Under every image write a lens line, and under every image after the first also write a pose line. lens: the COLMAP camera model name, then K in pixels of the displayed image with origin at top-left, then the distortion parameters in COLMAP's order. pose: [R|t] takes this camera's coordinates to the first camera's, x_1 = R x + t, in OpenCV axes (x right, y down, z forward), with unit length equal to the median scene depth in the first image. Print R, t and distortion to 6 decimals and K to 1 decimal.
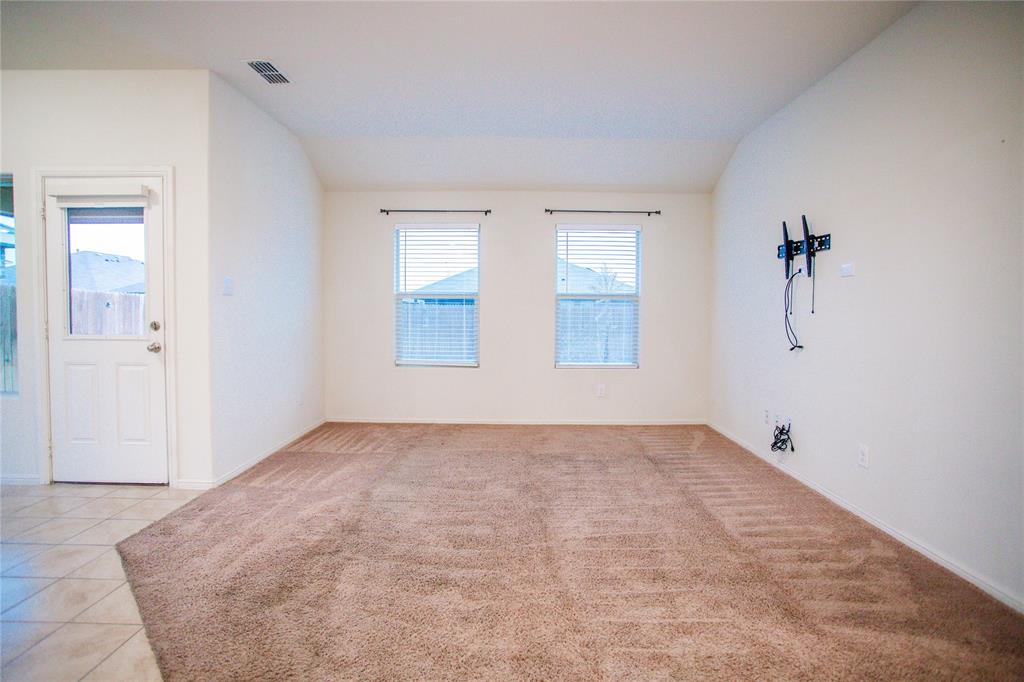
lens RADIAL K [[499.0, 0, 513.5], [0, 499.0, 330.0], [0, 0, 1]] dist [-0.072733, 0.029972]
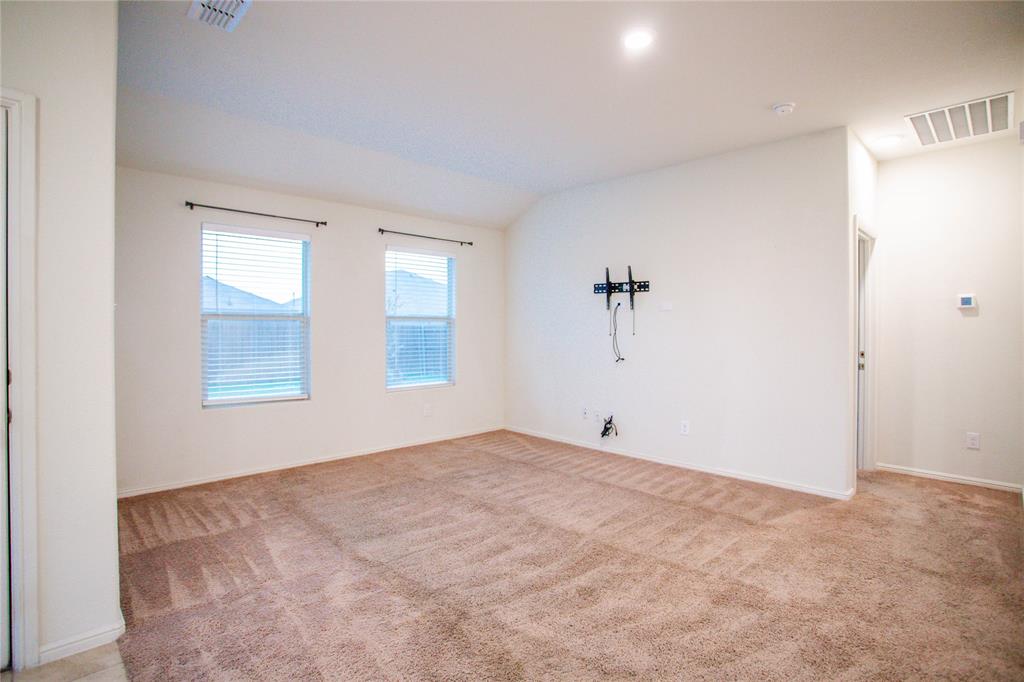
lens RADIAL K [[504.6, 0, 511.1], [0, 504.6, 332.3], [0, 0, 1]] dist [-0.058089, 0.000586]
pose [[0.714118, -0.011087, 0.699938, -0.687964], [0.027038, 0.999565, -0.011752, -0.035844], [-0.699503, 0.027317, 0.714107, 0.207467]]
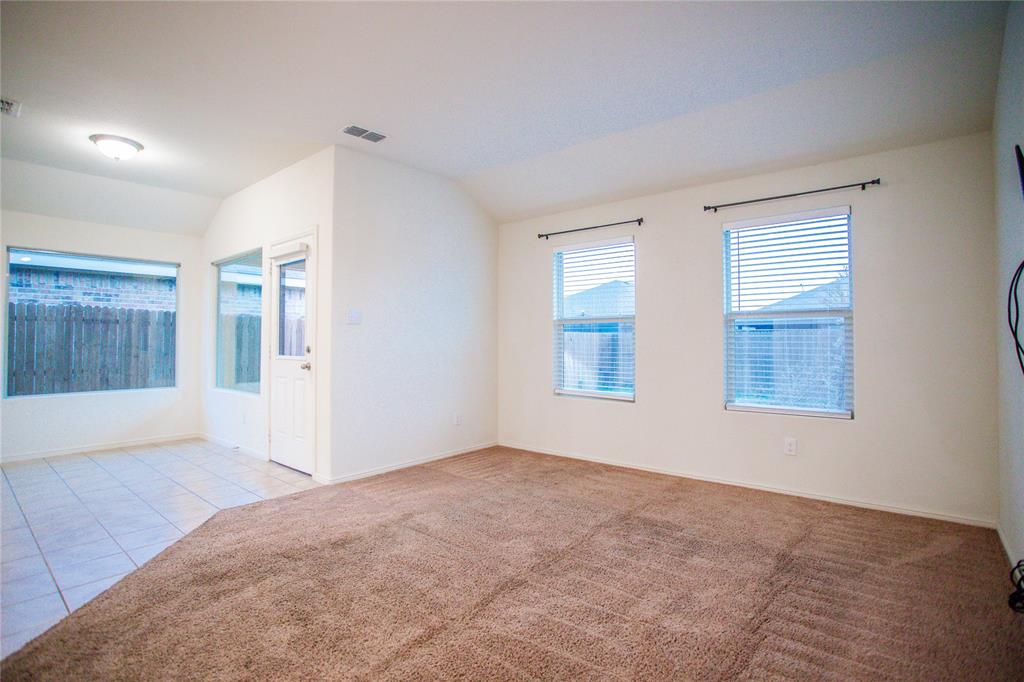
lens RADIAL K [[499.0, 0, 513.5], [0, 499.0, 330.0], [0, 0, 1]] dist [-0.072733, 0.029972]
pose [[0.769337, -0.020739, -0.638506, 0.513788], [-0.016612, 0.998486, -0.052447, -0.000564], [0.638627, 0.050956, 0.767827, 0.336425]]
